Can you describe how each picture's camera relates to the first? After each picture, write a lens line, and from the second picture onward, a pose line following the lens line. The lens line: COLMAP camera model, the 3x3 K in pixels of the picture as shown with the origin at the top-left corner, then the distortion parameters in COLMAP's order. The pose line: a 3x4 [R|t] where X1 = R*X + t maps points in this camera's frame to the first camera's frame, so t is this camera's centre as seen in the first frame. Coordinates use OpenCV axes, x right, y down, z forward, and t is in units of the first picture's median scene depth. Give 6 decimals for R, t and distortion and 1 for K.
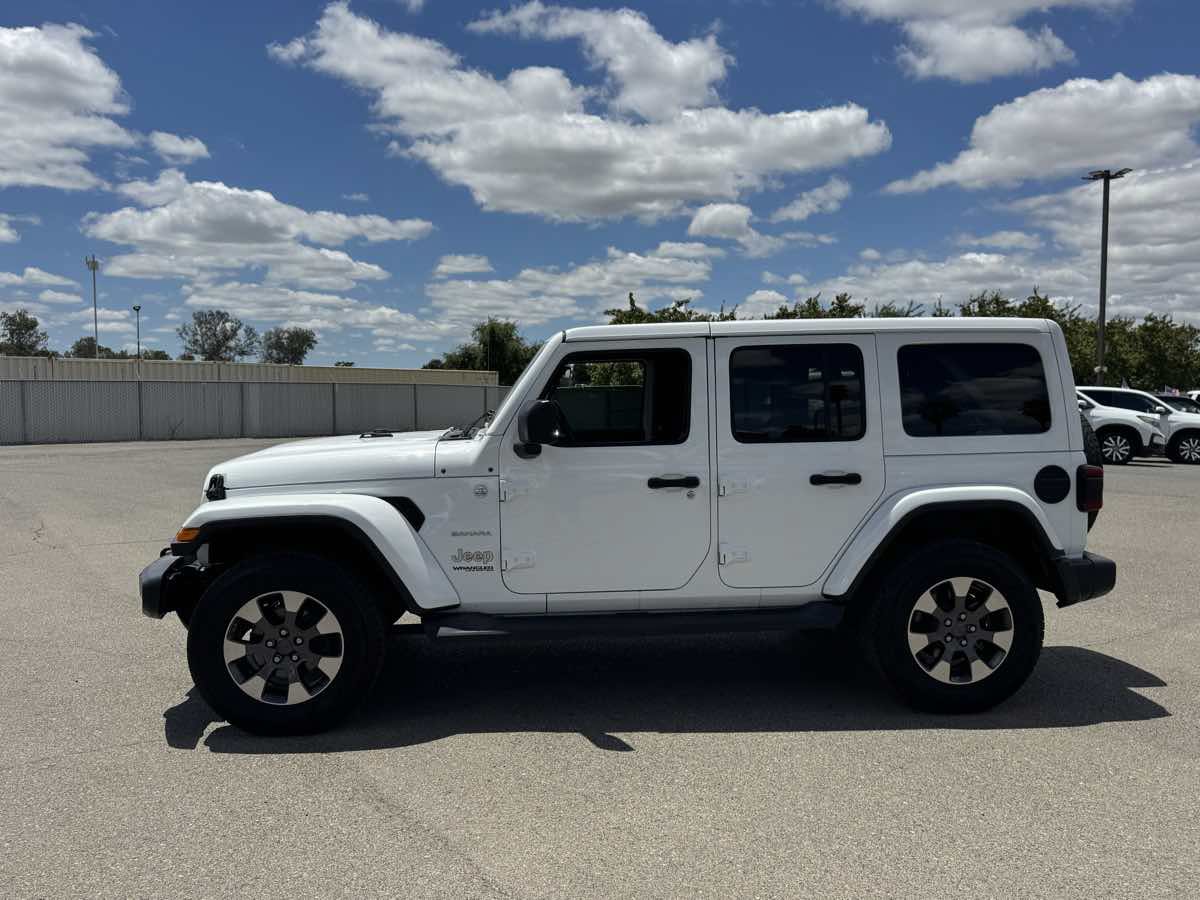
lens RADIAL K [[986.6, 0, 599.6], [0, 986.6, 443.7], [0, 0, 1]] dist [0.078696, -0.118194]
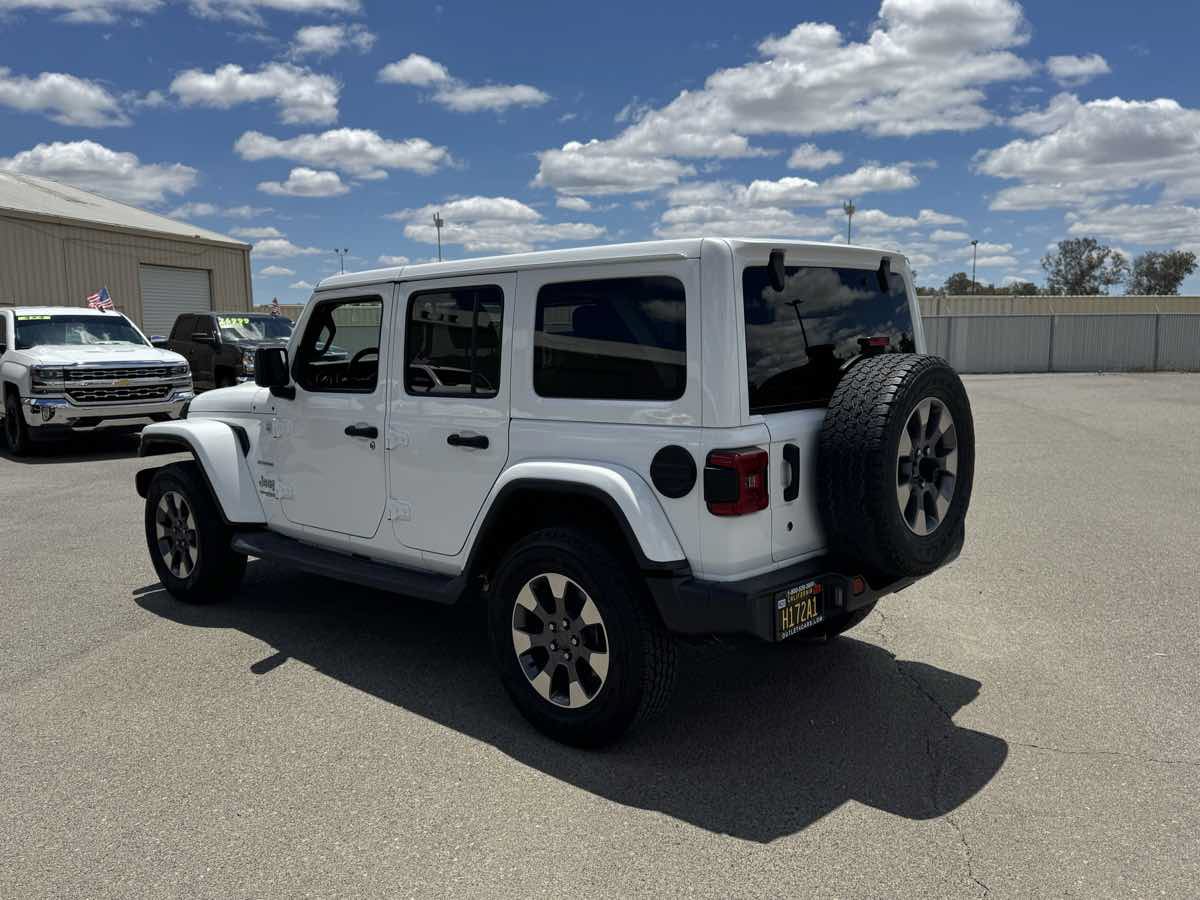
lens RADIAL K [[986.6, 0, 594.3], [0, 986.6, 444.4], [0, 0, 1]] dist [0.078696, -0.118194]
pose [[0.676370, 0.079218, -0.732290, 0.942259], [-0.029587, 0.996319, 0.080453, -0.034460], [0.735968, -0.032750, 0.676224, 0.479226]]
